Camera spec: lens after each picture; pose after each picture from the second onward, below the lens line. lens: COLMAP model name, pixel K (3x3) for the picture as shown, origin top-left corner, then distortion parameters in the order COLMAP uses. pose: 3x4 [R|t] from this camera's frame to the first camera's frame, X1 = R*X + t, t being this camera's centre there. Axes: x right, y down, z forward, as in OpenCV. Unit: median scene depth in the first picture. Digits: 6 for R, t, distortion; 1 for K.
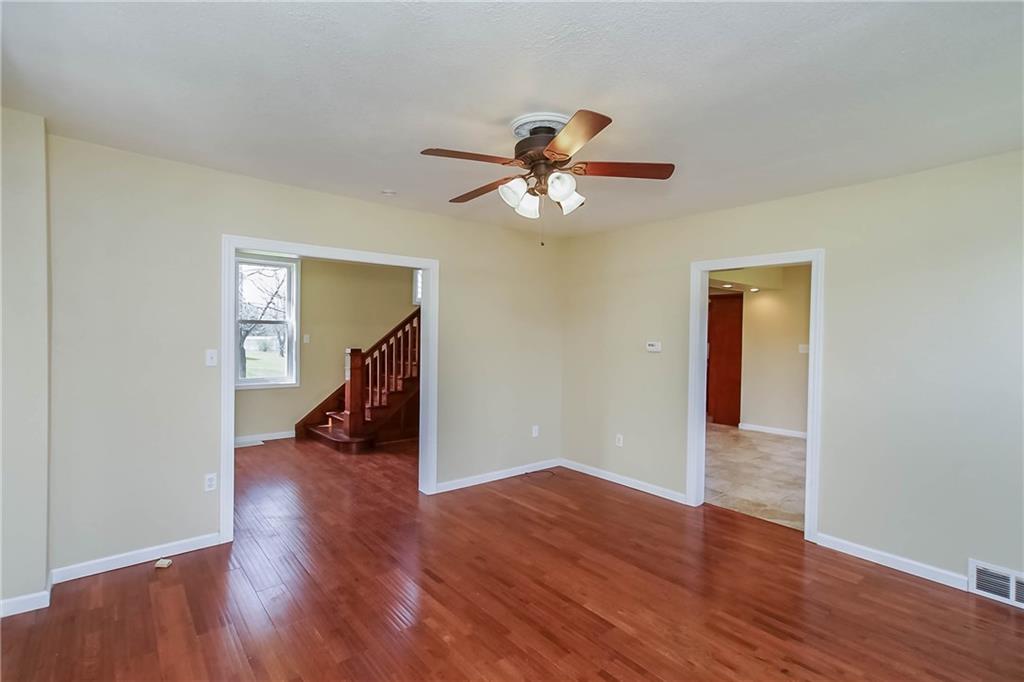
lens RADIAL K [[479.2, 0, 503.7], [0, 479.2, 340.9], [0, 0, 1]] dist [0.000542, 0.000443]
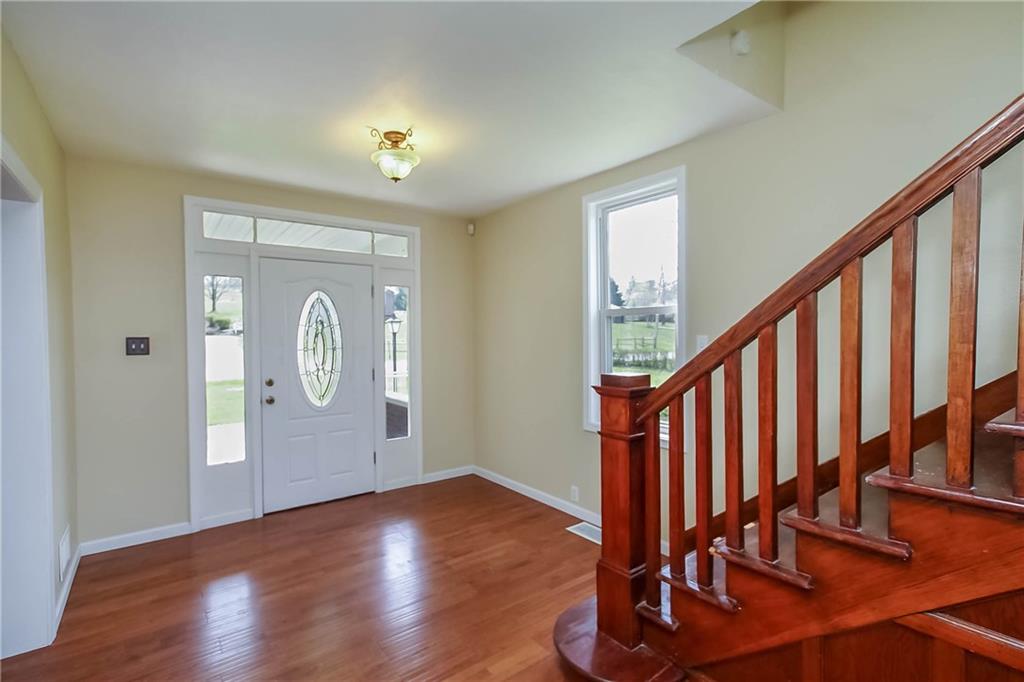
lens RADIAL K [[479.2, 0, 503.7], [0, 479.2, 340.9], [0, 0, 1]] dist [0.000542, 0.000443]
pose [[-0.040915, 0.002254, -0.999160, 0.021492], [-0.018197, 0.999830, 0.003000, -0.005671], [0.998997, 0.018305, -0.040867, 0.871515]]
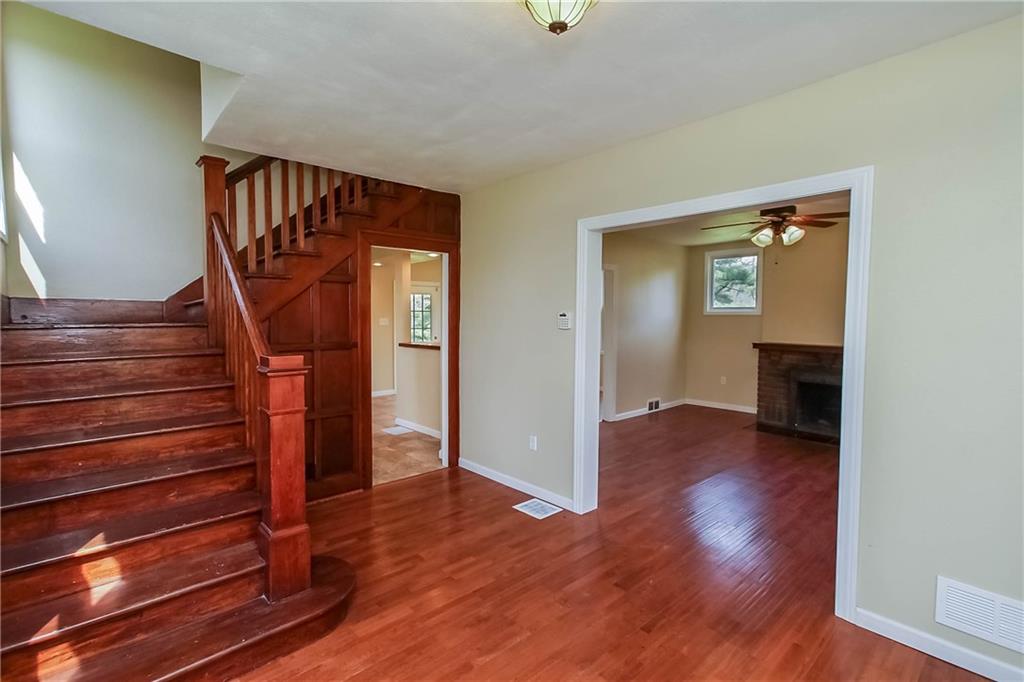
lens RADIAL K [[475.0, 0, 516.7], [0, 475.0, 339.5], [0, 0, 1]] dist [0.017612, 0.000272]
pose [[-0.064269, -0.065513, 0.995780, -0.618825], [0.008841, 0.997766, 0.066214, -0.016142], [-0.997893, 0.013059, -0.063547, 0.780410]]
